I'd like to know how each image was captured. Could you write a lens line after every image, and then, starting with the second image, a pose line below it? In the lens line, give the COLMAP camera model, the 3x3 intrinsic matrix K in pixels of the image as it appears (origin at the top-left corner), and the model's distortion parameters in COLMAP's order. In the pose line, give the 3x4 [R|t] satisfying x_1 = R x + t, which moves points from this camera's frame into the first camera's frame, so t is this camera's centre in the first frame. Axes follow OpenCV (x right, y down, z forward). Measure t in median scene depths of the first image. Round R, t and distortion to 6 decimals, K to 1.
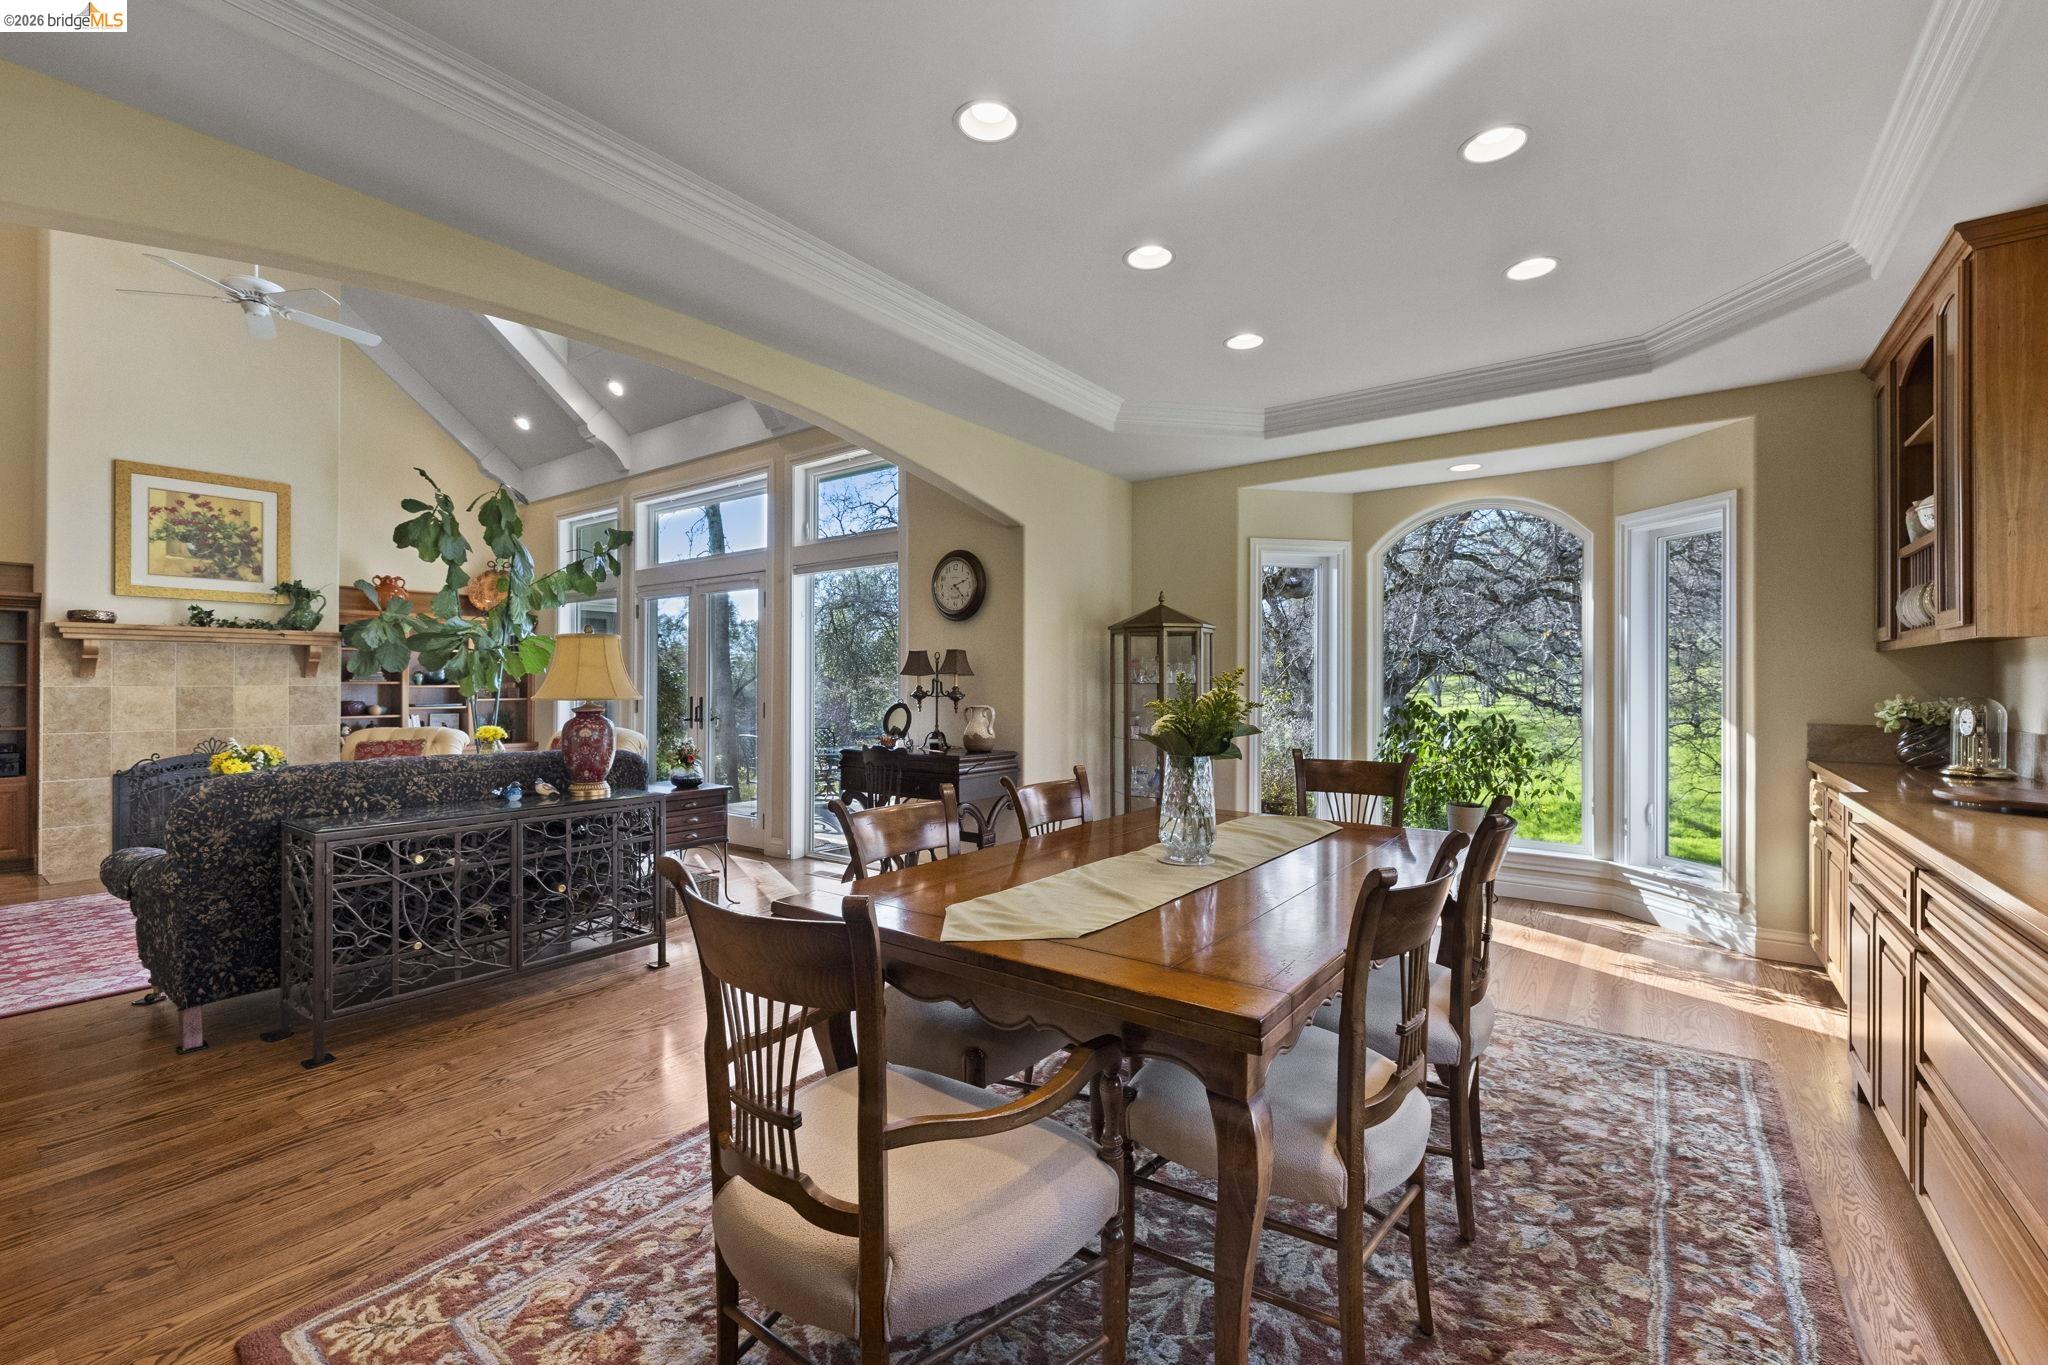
lens RADIAL K [[861.0, 0, 1031.2], [0, 861.0, 678.8], [0, 0, 1]] dist [-0.001722, 0.000007]
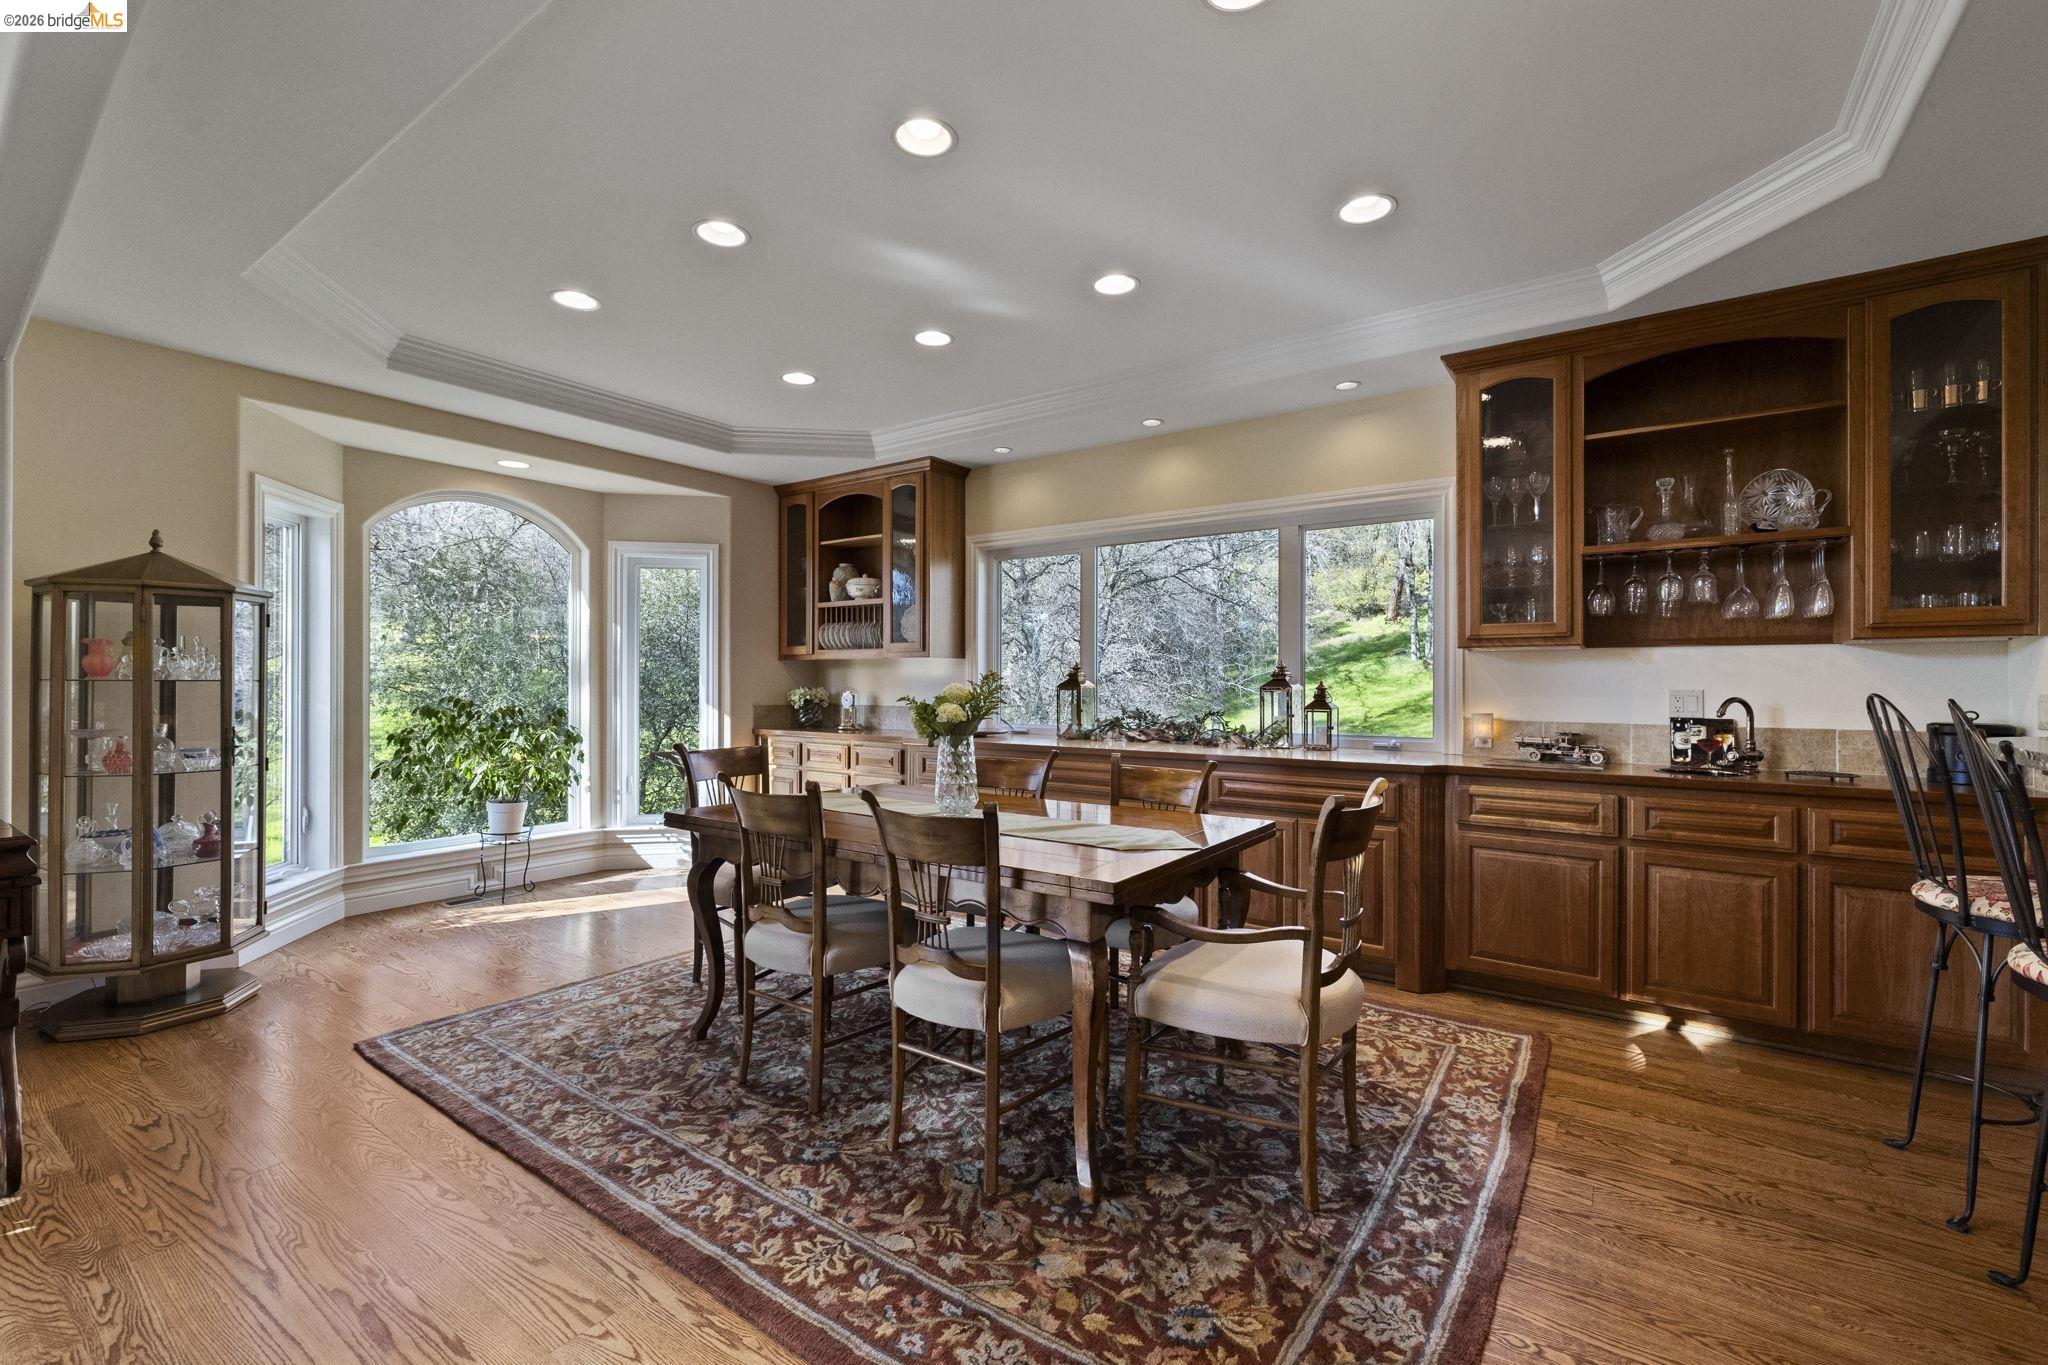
lens RADIAL K [[861.0, 0, 1030.4], [0, 861.0, 681.7], [0, 0, 1]] dist [-0.001722, 0.000007]
pose [[-0.024986, -0.003016, 0.999683, -0.632534], [-0.007804, 0.999966, 0.002822, 0.000622], [-0.999657, -0.007731, -0.025009, 0.521055]]
